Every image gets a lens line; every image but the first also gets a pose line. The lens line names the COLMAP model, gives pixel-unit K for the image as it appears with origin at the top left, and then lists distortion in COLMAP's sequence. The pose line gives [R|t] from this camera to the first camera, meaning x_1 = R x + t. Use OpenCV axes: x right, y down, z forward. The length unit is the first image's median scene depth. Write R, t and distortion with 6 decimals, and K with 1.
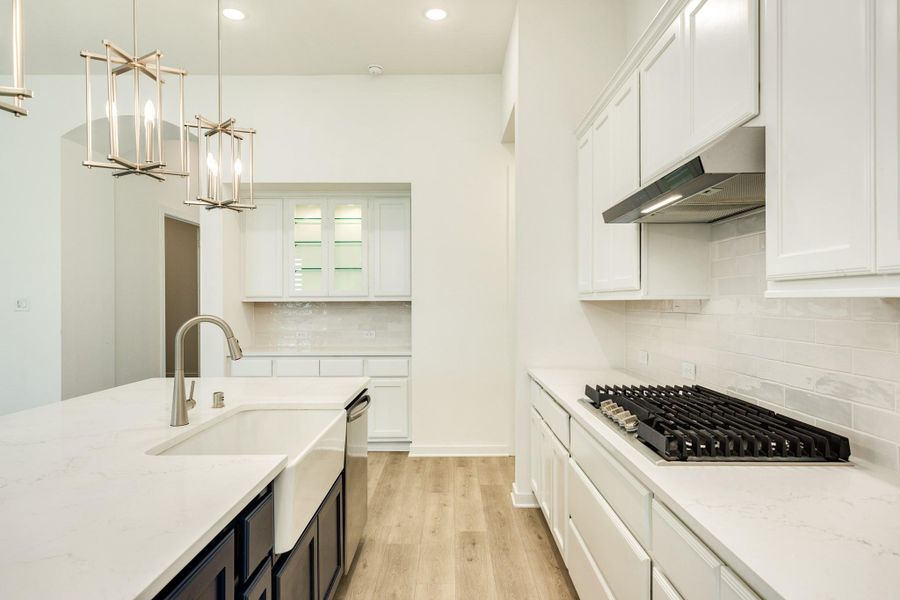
lens RADIAL K [[519.1, 0, 448.2], [0, 519.1, 301.9], [0, 0, 1]] dist [0.002359, -0.000053]
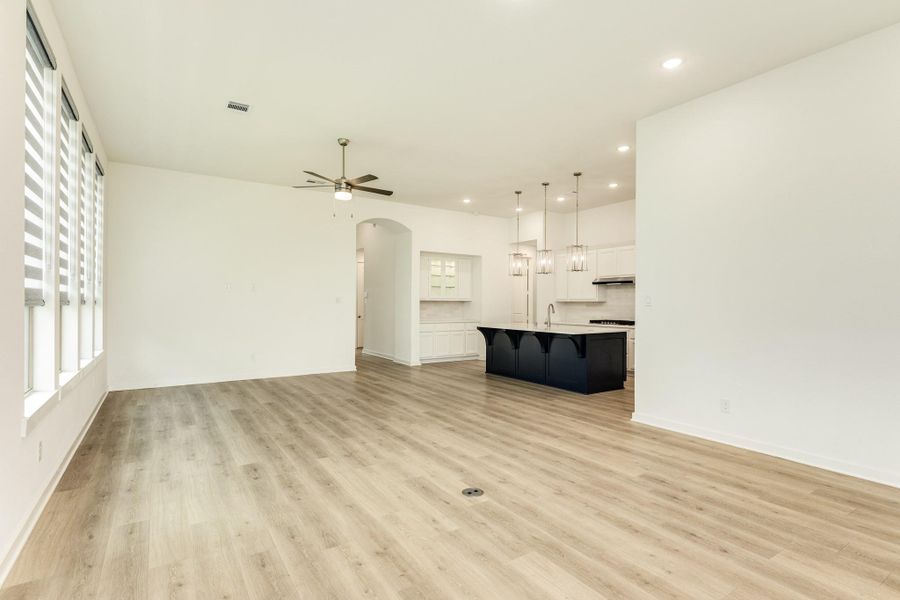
lens RADIAL K [[423.7, 0, 454.1], [0, 423.7, 299.7], [0, 0, 1]] dist [-0.000751, -0.000018]
pose [[0.812927, 0.007045, 0.582322, -1.339223], [-0.006235, 0.999975, -0.003394, 0.001008], [-0.582332, -0.000871, 0.812951, -0.617617]]
